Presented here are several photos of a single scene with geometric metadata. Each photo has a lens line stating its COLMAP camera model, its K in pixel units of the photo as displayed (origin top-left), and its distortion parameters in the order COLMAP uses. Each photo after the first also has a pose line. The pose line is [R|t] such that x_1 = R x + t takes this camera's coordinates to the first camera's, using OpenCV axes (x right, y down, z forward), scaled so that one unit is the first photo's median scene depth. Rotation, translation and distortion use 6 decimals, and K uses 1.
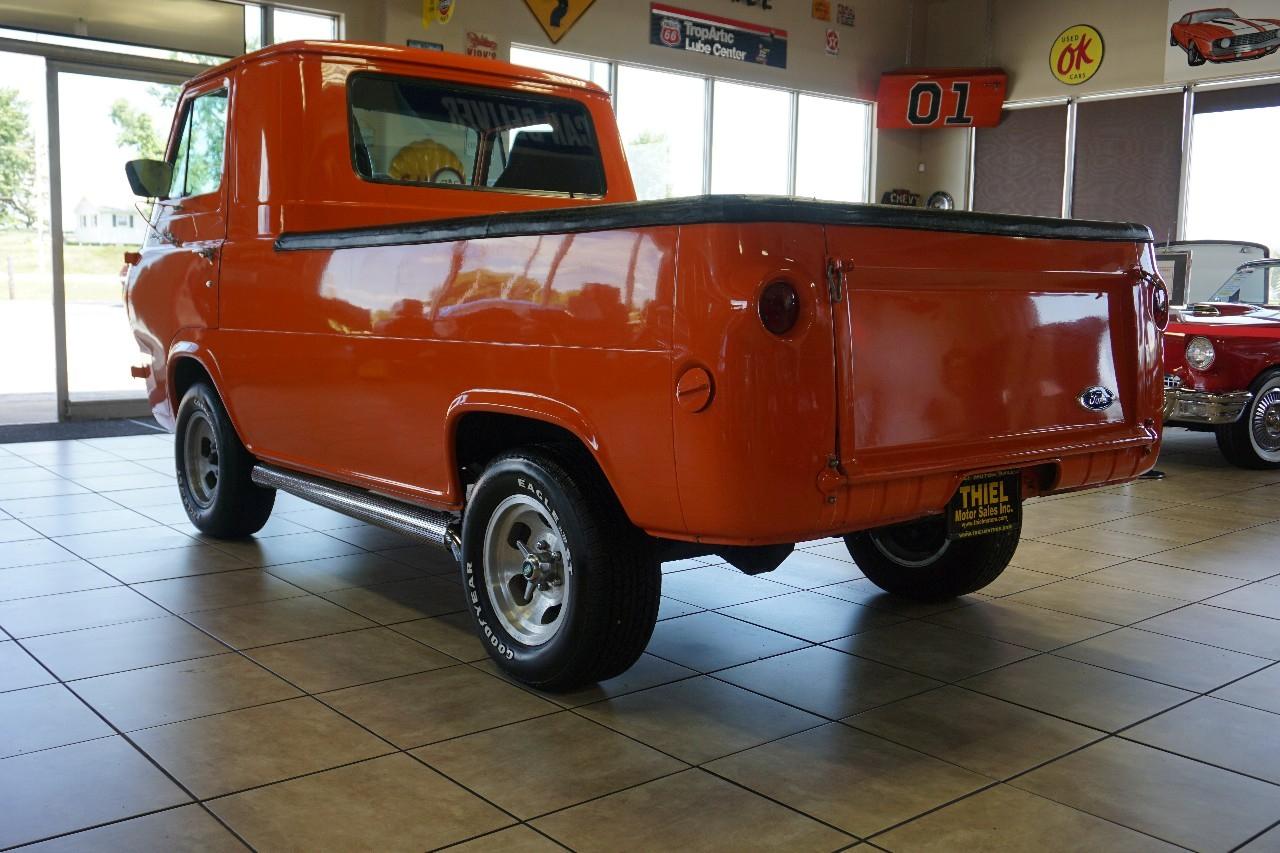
lens RADIAL K [[1230.6, 0, 640.0], [0, 1230.6, 426.5], [0, 0, 1]] dist [-0.055987, 0.104170]
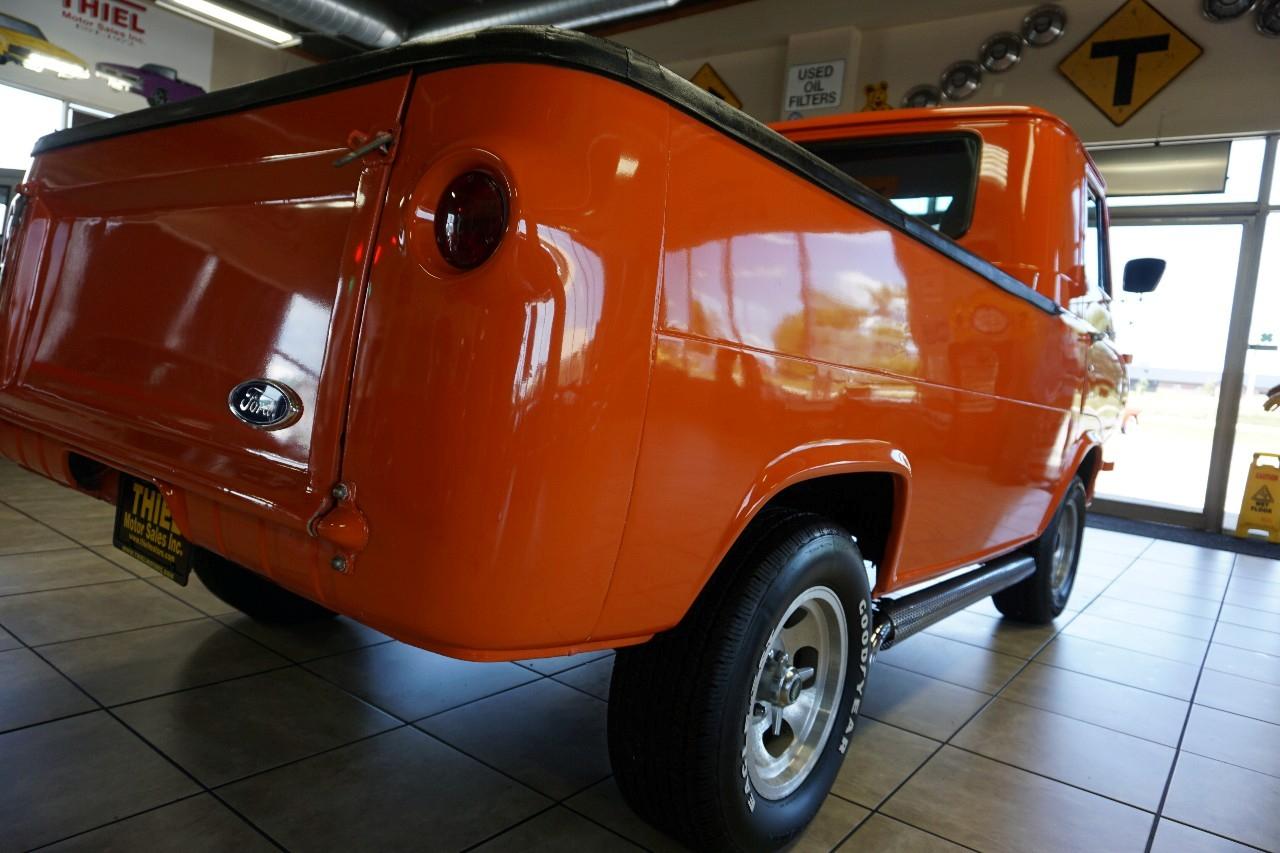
lens RADIAL K [[856.4, 0, 626.8], [0, 856.4, 428.2], [0, 0, 1]] dist [-0.040415, 0.029970]
pose [[0.206578, 0.074708, -0.975574, 0.753057], [-0.213863, 0.976419, 0.029487, -0.055898], [0.954771, 0.202548, 0.217684, 1.077450]]
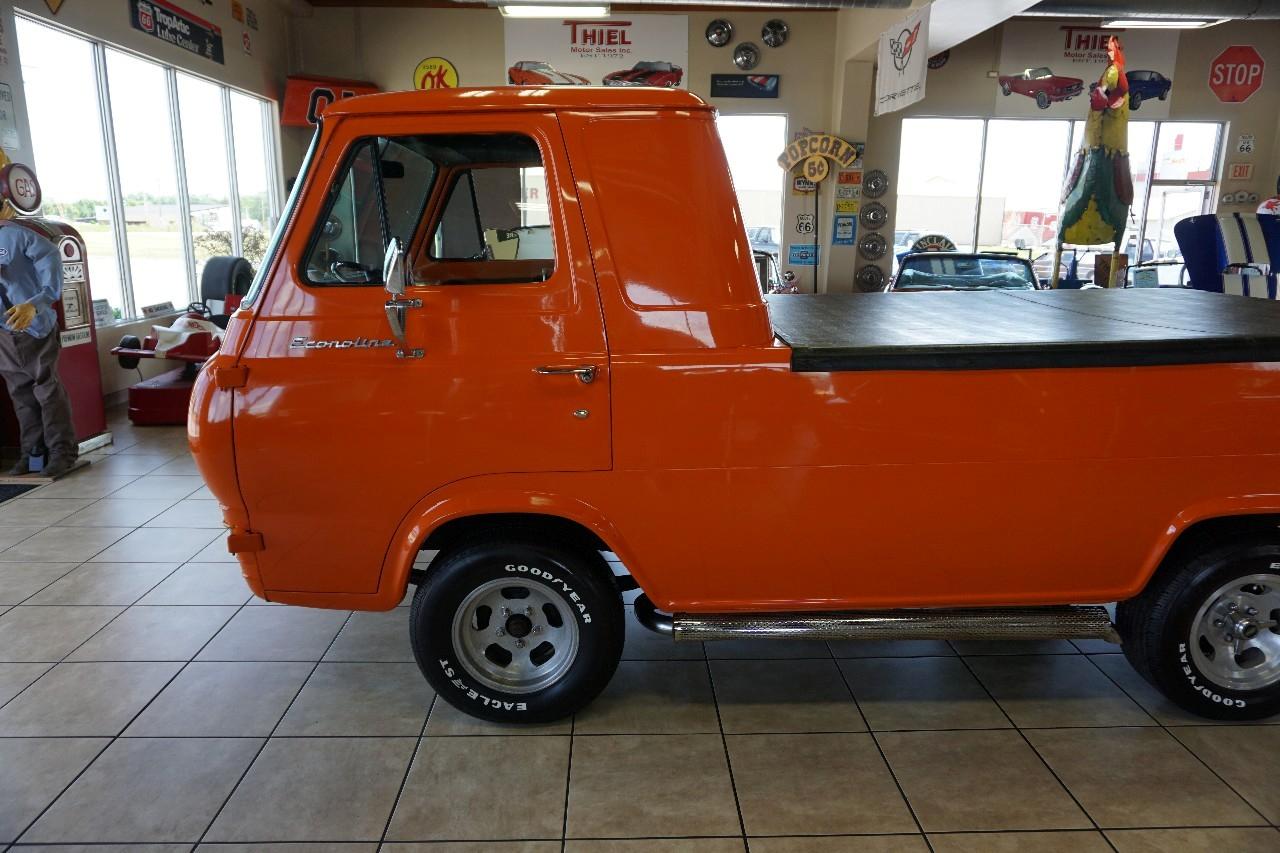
lens RADIAL K [[847.9, 0, 629.1], [0, 847.9, 422.9], [0, 0, 1]] dist [-0.041084, 0.033581]
pose [[0.631172, -0.189704, 0.752087, -1.019906], [0.095580, 0.981262, 0.167297, -0.271651], [-0.769732, -0.033709, 0.637477, 0.918824]]
